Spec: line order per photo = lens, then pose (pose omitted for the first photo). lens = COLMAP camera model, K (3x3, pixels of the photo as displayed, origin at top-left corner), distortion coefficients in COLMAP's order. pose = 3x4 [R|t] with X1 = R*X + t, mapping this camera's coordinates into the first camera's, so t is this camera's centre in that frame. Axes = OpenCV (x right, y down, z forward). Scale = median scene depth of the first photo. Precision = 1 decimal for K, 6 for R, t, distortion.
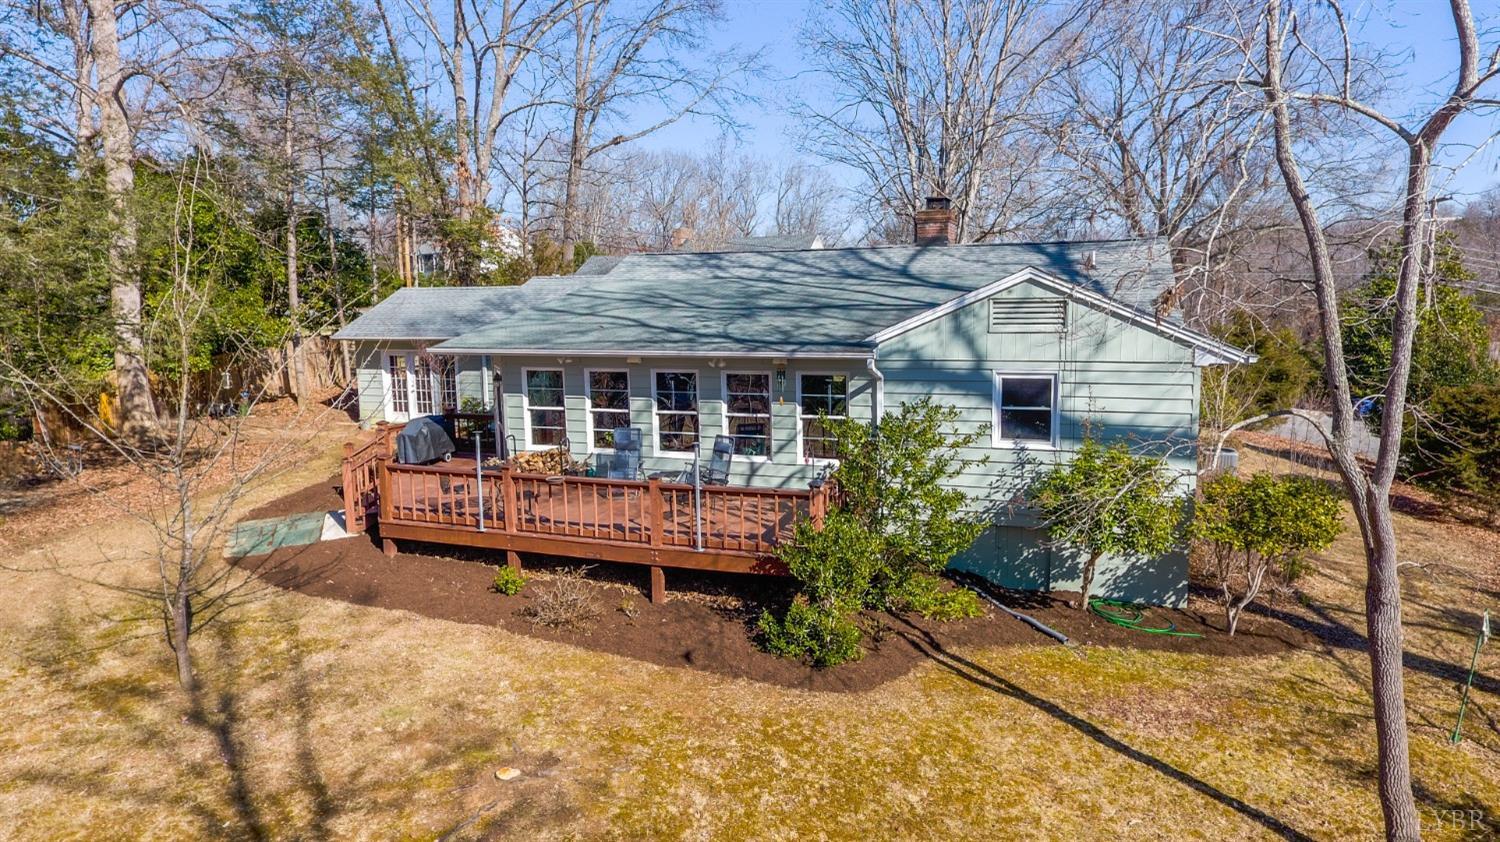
lens RADIAL K [[895.6, 0, 750.0], [0, 895.6, 421.0], [0, 0, 1]] dist [0.001444, 0.000125]
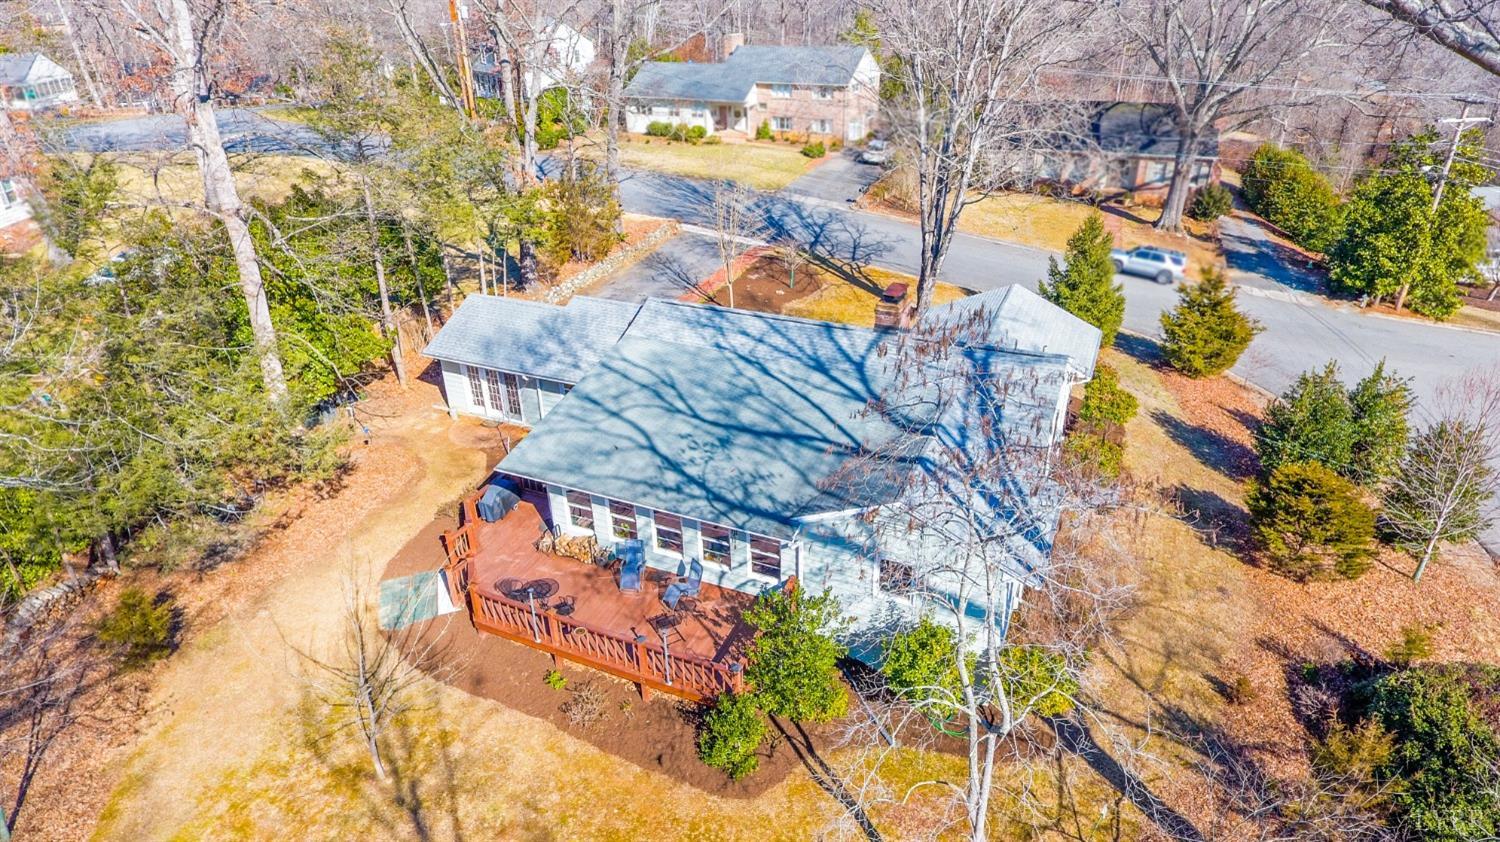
lens RADIAL K [[895.6, 0, 750.0], [0, 895.6, 421.0], [0, 0, 1]] dist [0.001444, 0.000125]
pose [[0.994332, 0.059632, -0.088022, 0.162038], [-0.016036, 0.902543, 0.430300, -0.785571], [0.105103, -0.426450, 0.898384, -0.185075]]
